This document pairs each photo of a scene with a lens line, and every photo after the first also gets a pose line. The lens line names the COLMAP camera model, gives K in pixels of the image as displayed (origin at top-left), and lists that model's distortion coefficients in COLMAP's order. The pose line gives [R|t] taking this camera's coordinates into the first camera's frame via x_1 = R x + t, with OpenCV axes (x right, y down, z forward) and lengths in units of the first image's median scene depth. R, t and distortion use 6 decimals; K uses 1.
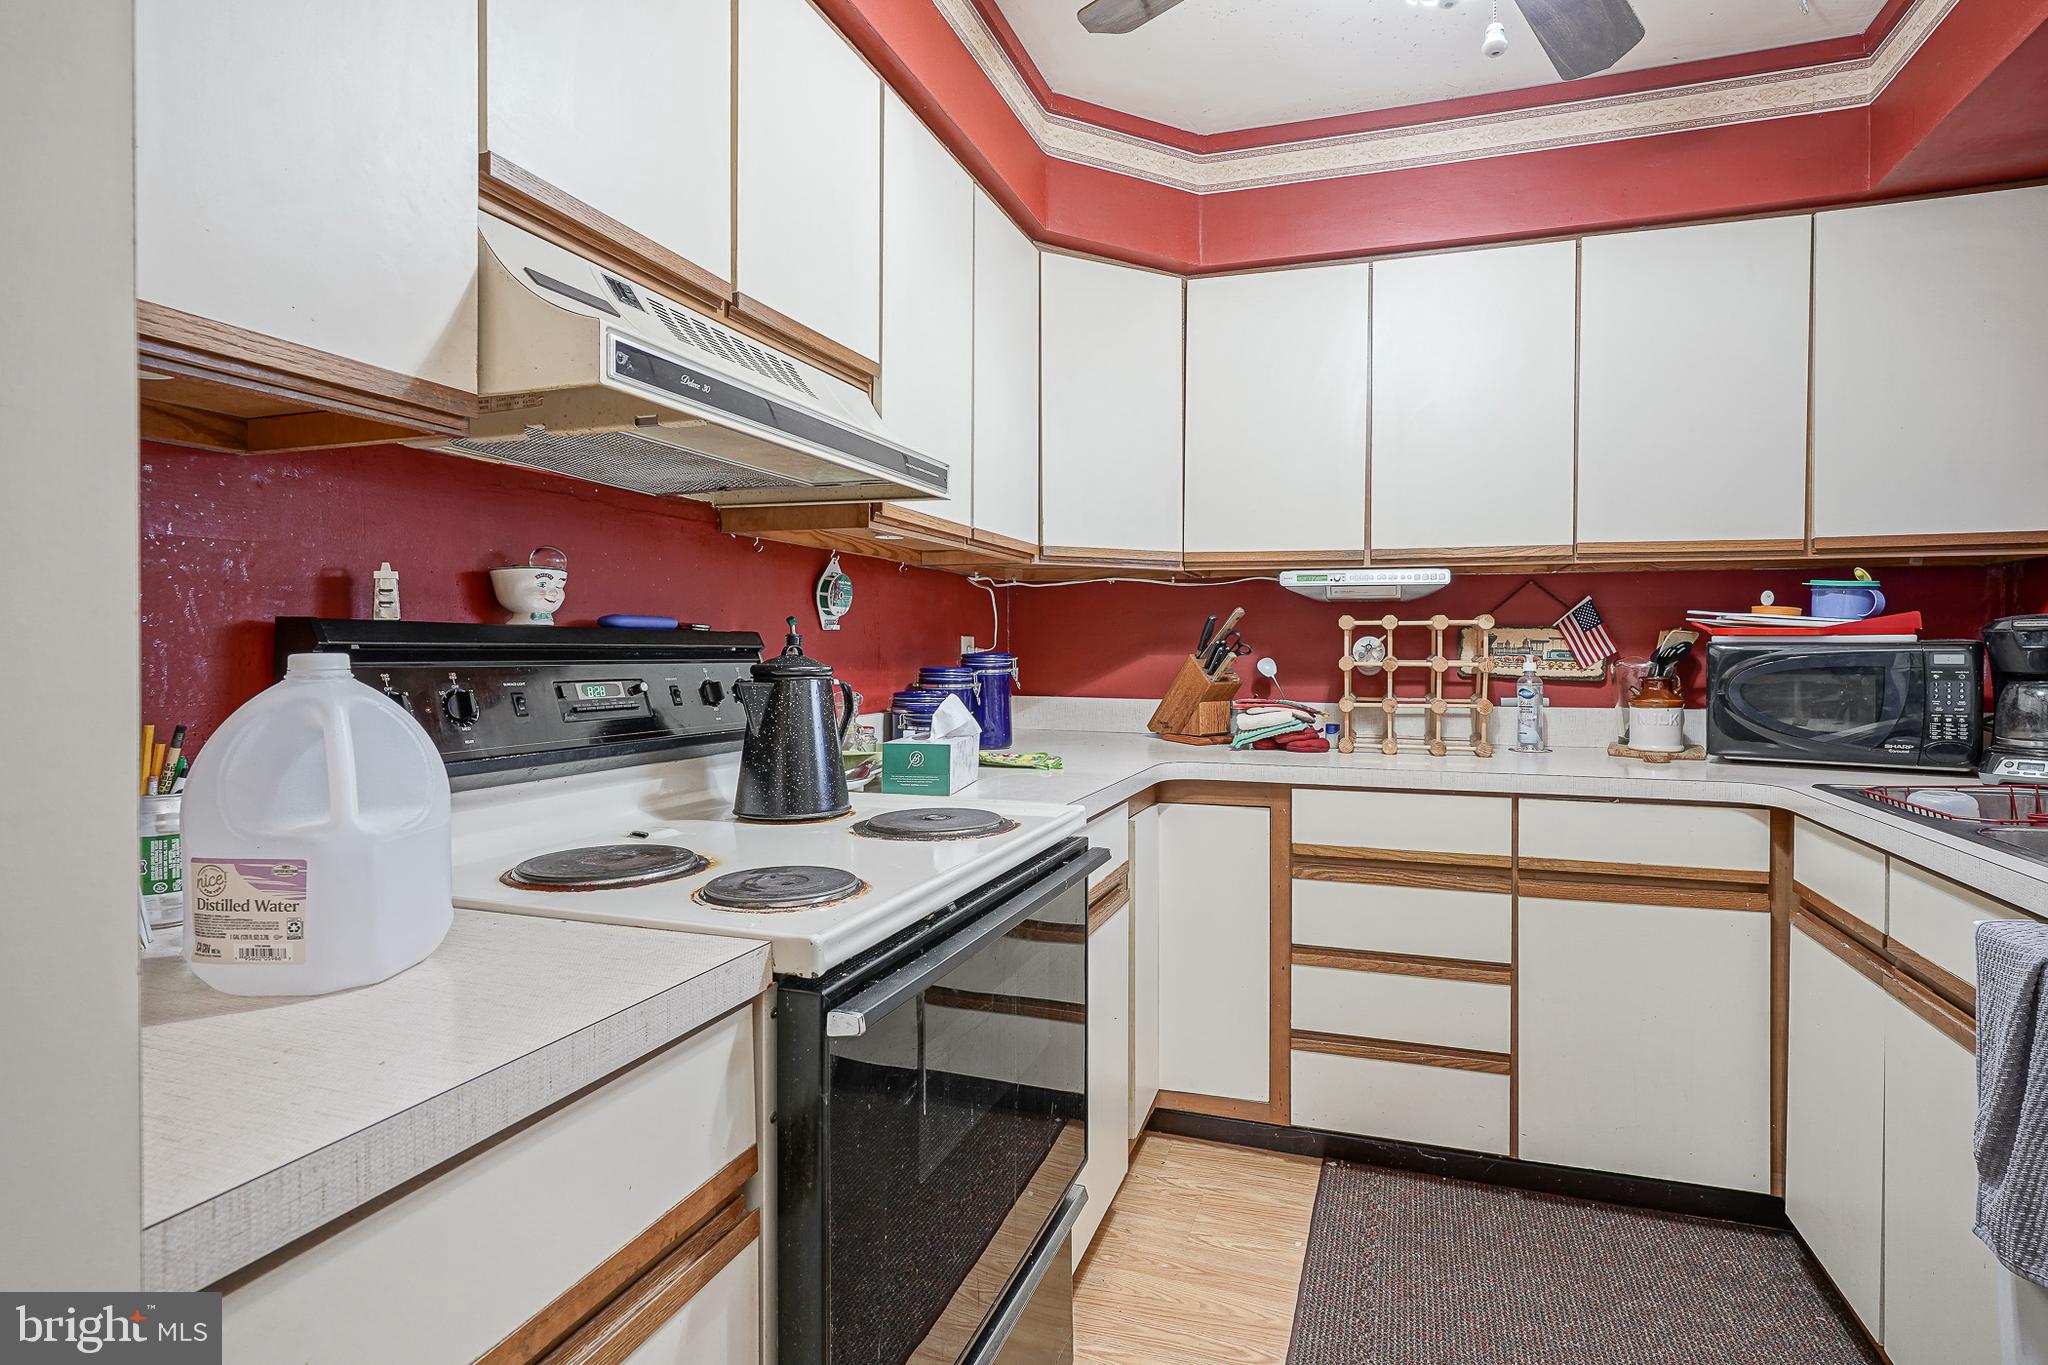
lens RADIAL K [[1100.5, 0, 972.3], [0, 1100.5, 648.1], [0, 0, 1]] dist [-0.014782, 0.007759]
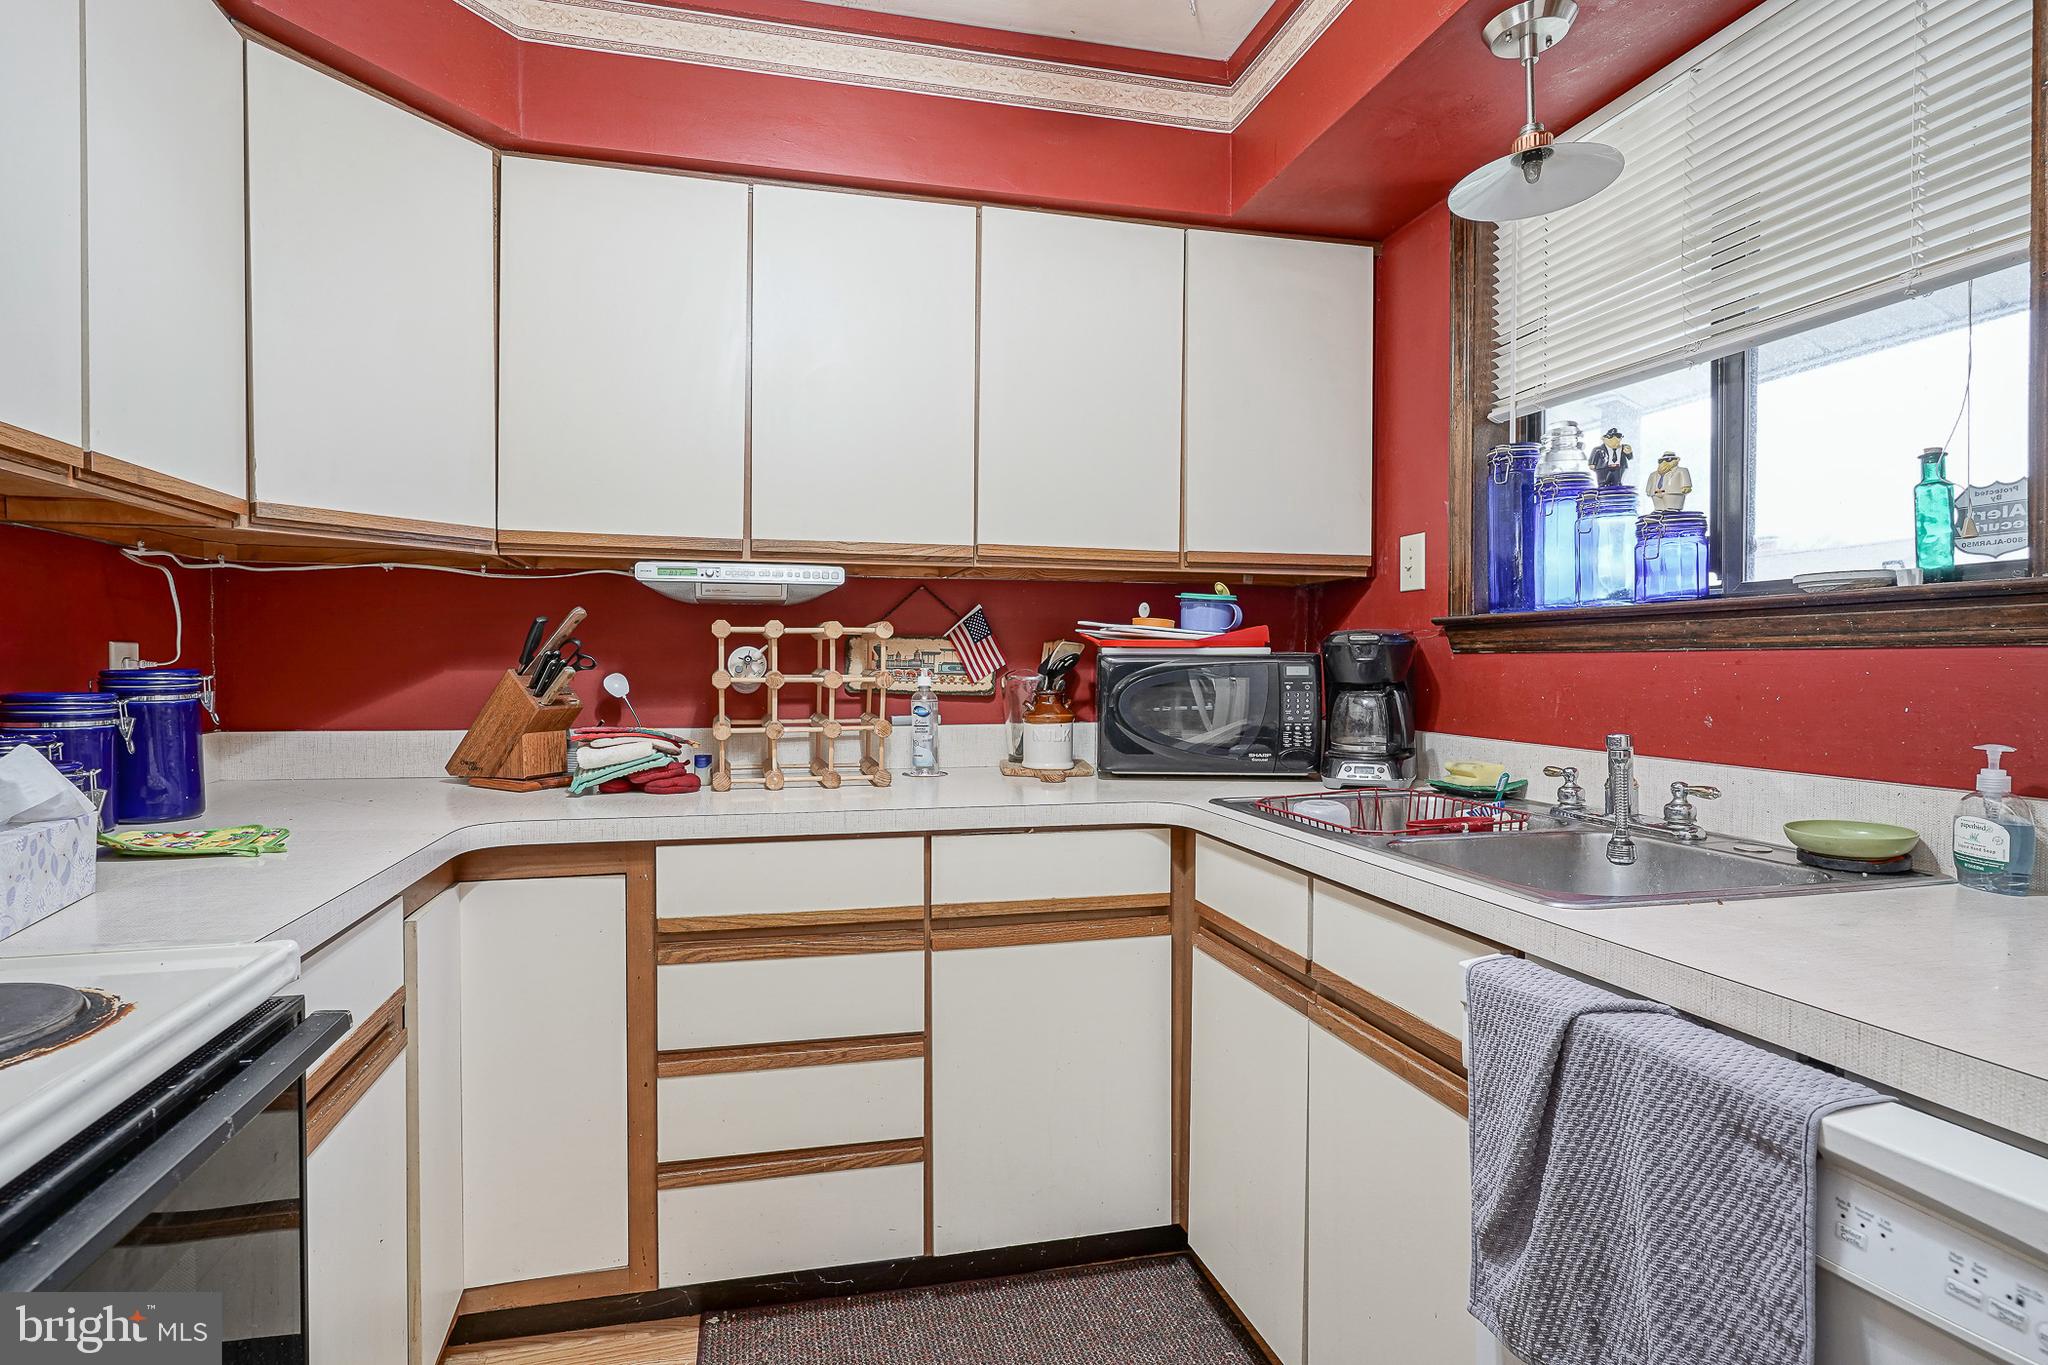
lens RADIAL K [[1119.0, 0, 1077.6], [0, 1119.0, 675.2], [0, 0, 1]] dist [-0.014726, 0.012005]
pose [[0.788317, -0.008206, 0.615215, 0.049339], [0.000737, 0.999923, 0.012393, 0.000778], [-0.615269, -0.009316, 0.788262, 0.223558]]
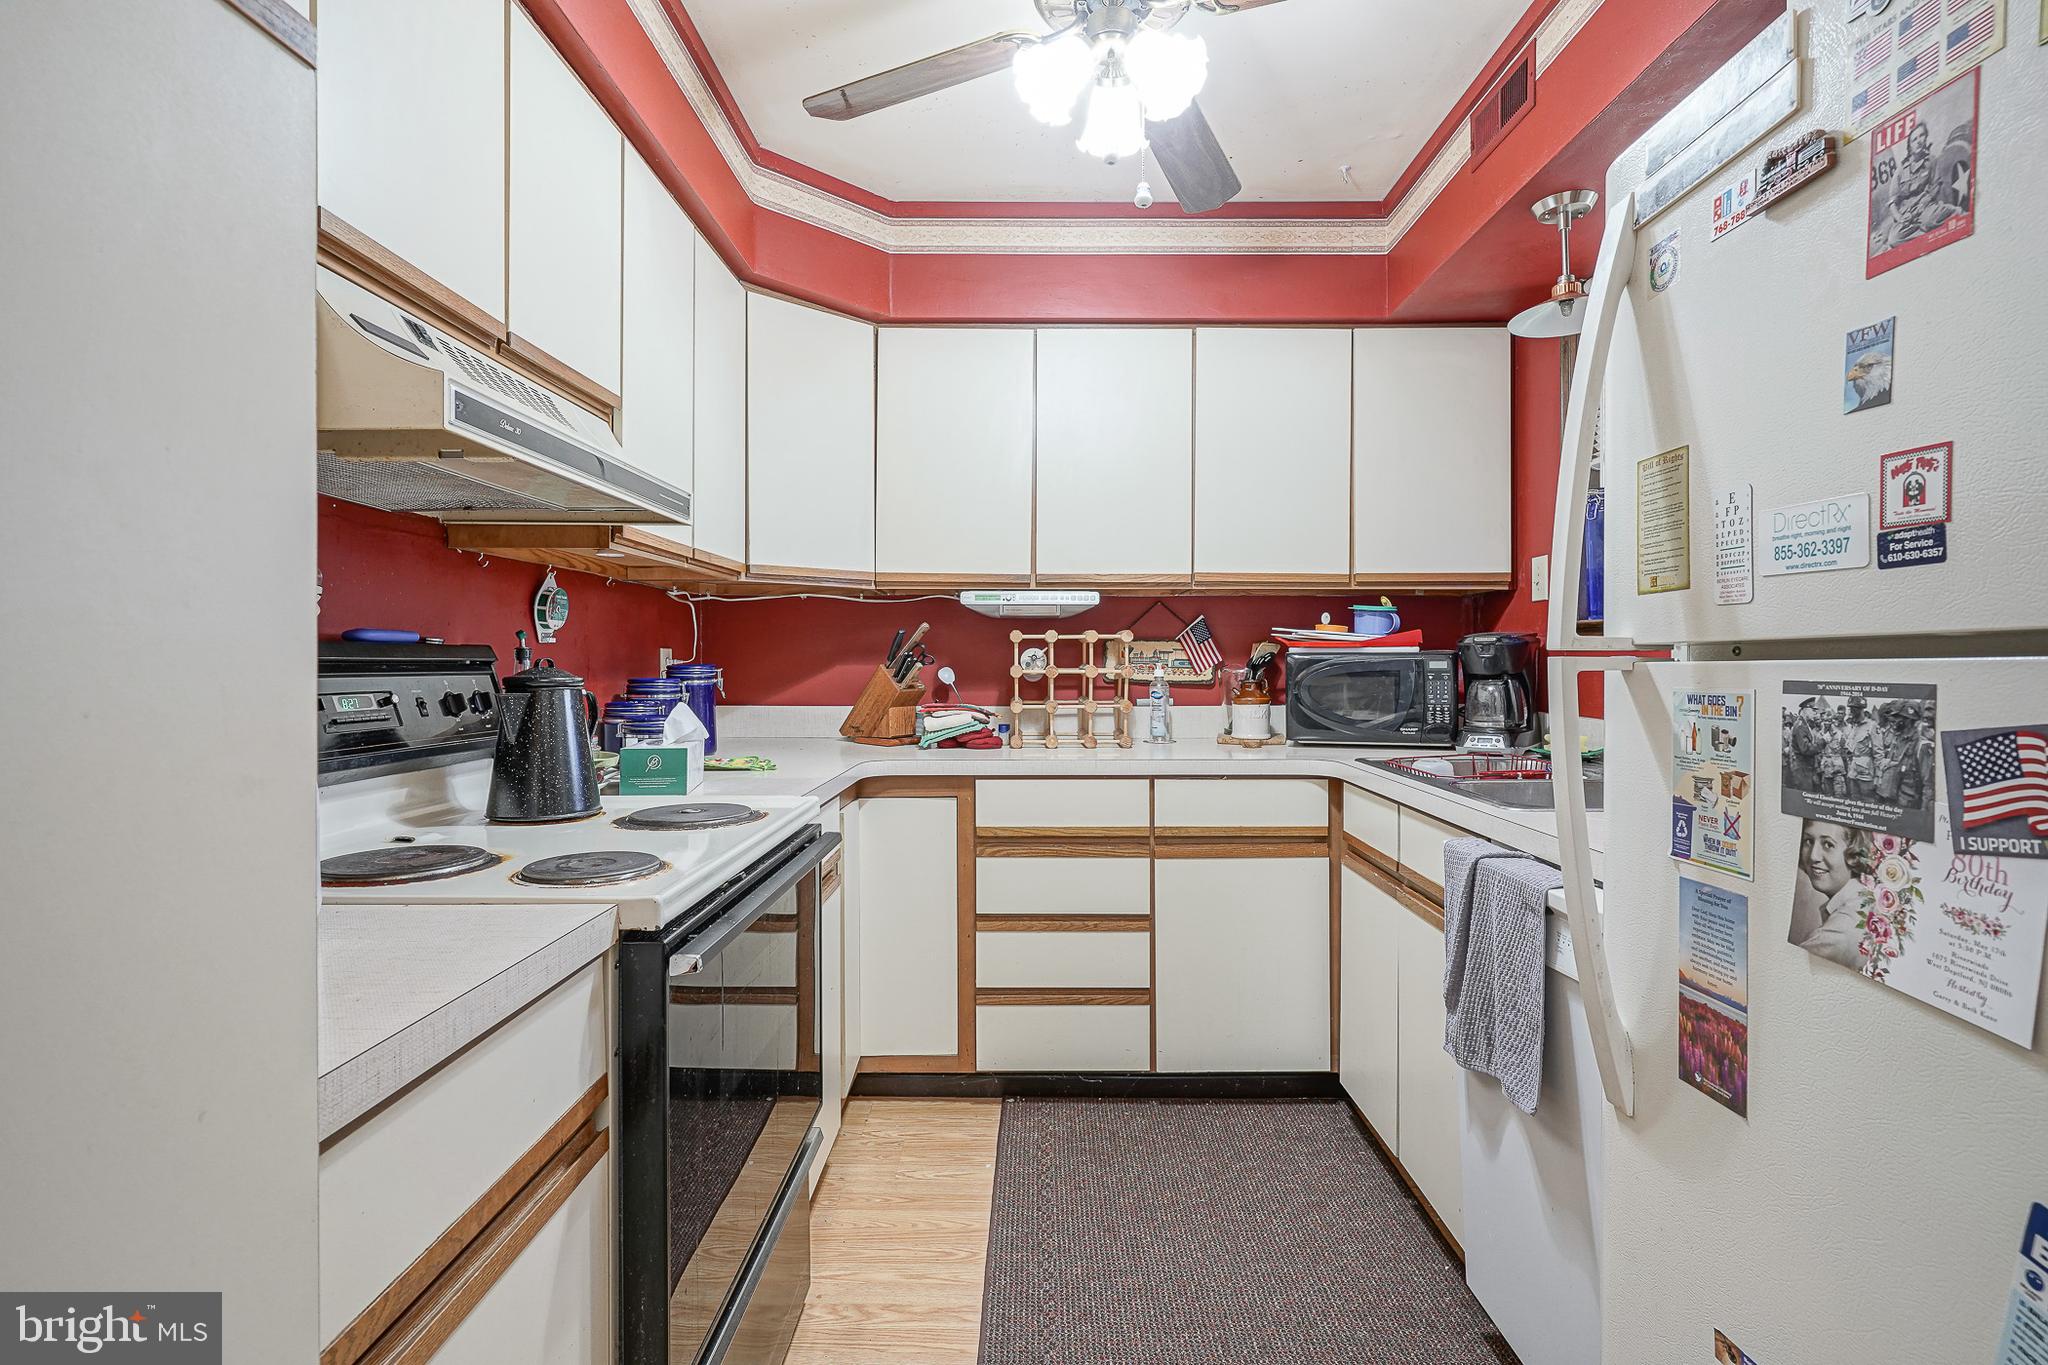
lens RADIAL K [[1100.5, 0, 972.3], [0, 1100.5, 648.1], [0, 0, 1]] dist [-0.014782, 0.007759]
pose [[0.950937, -0.001192, 0.309381, -0.073048], [0.004206, 0.999950, -0.009073, -0.000472], [-0.309355, 0.009929, 0.950895, -0.106107]]
